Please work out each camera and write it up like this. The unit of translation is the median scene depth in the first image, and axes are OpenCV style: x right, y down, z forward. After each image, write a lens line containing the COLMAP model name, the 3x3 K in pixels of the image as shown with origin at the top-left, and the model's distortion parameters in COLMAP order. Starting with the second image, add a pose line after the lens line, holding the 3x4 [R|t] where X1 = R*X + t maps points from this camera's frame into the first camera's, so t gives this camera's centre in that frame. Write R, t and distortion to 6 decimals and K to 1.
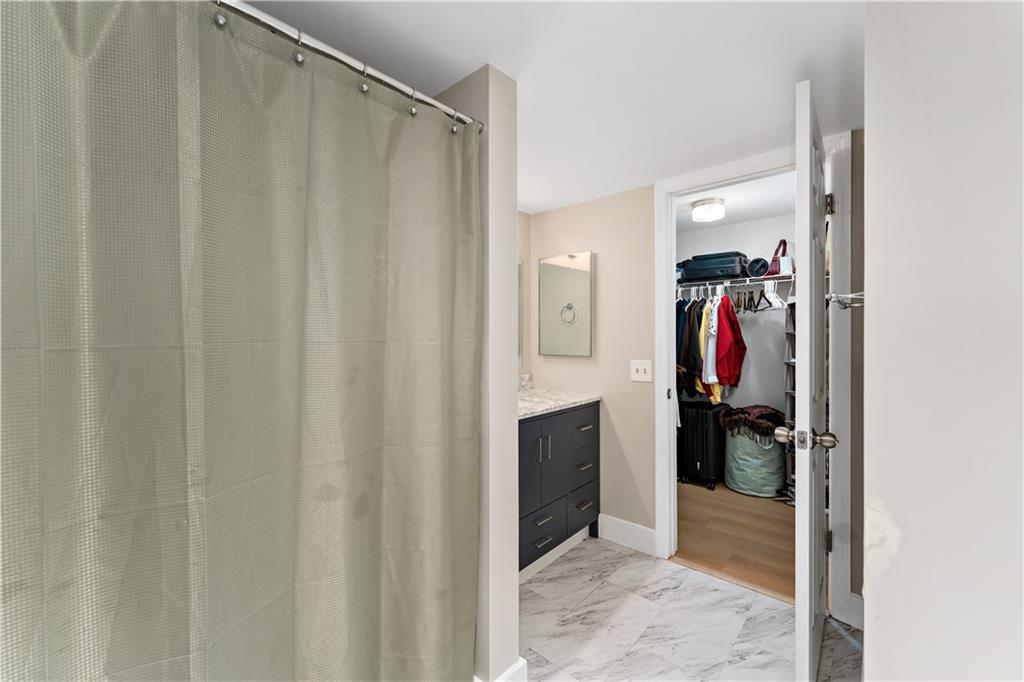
lens RADIAL K [[412.3, 0, 520.4], [0, 412.3, 342.0], [0, 0, 1]] dist [-0.001157, 0.000259]
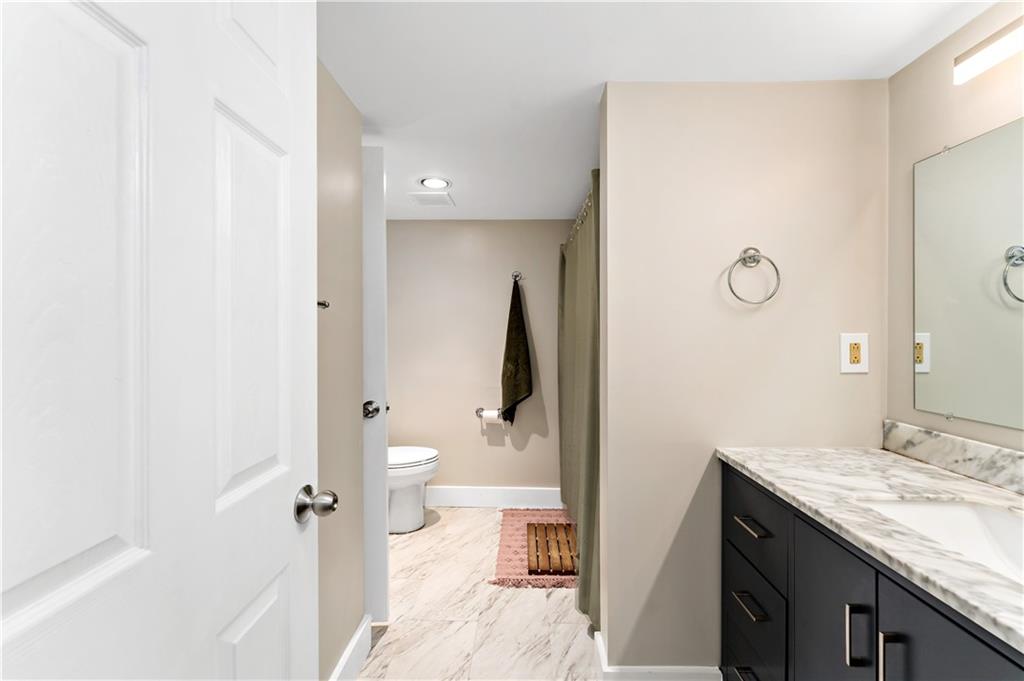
lens RADIAL K [[413.5, 0, 515.6], [0, 413.5, 331.5], [0, 0, 1]] dist [0.000501, -0.000022]
pose [[-0.758872, 0.009703, -0.651167, 0.431646], [-0.011199, 0.999547, 0.027945, -0.022738], [0.651143, 0.028499, -0.758420, 0.878343]]
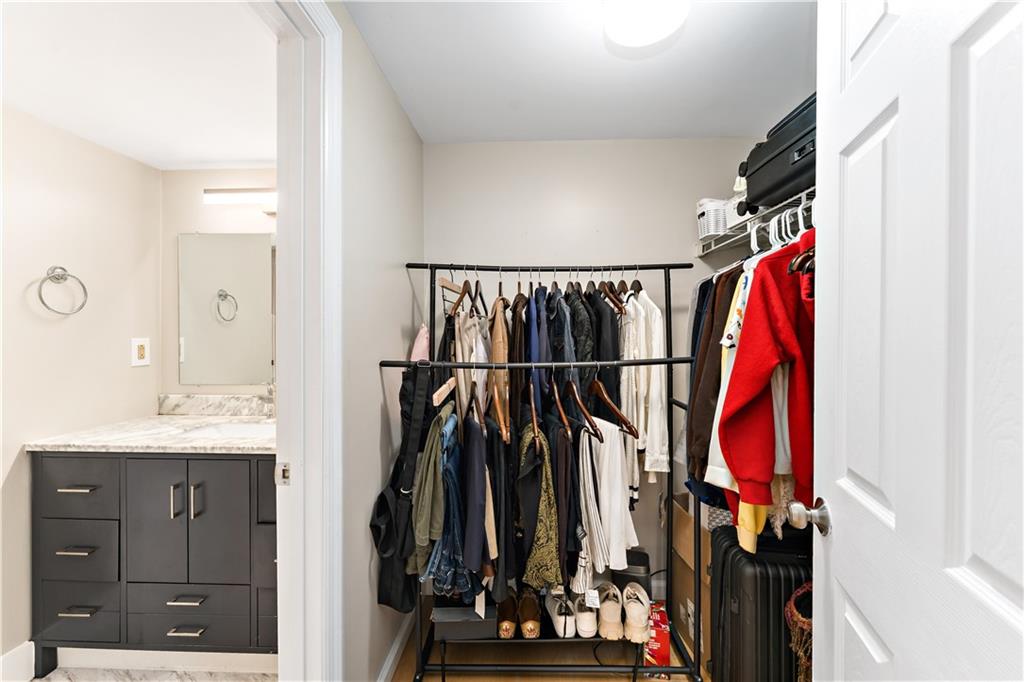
lens RADIAL K [[412.3, 0, 510.9], [0, 412.3, 335.4], [0, 0, 1]] dist [-0.001157, 0.000259]
pose [[0.627562, 0.010052, -0.778502, 0.777458], [-0.024525, 0.999676, -0.006862, -0.027064], [0.778180, 0.023399, 0.627605, 0.812891]]
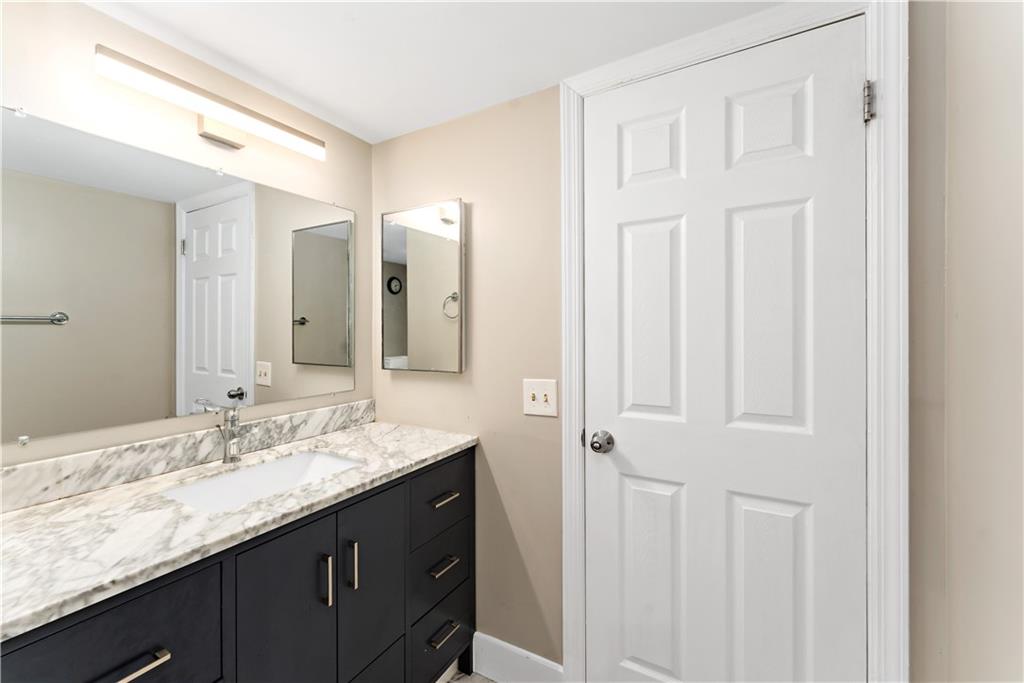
lens RADIAL K [[412.3, 0, 519.0], [0, 412.3, 332.3], [0, 0, 1]] dist [-0.001157, 0.000259]
pose [[0.980988, 0.002440, 0.194054, 0.138395], [0.000916, 0.999852, -0.017203, -0.013721], [-0.194068, 0.017053, 0.980840, 0.393306]]
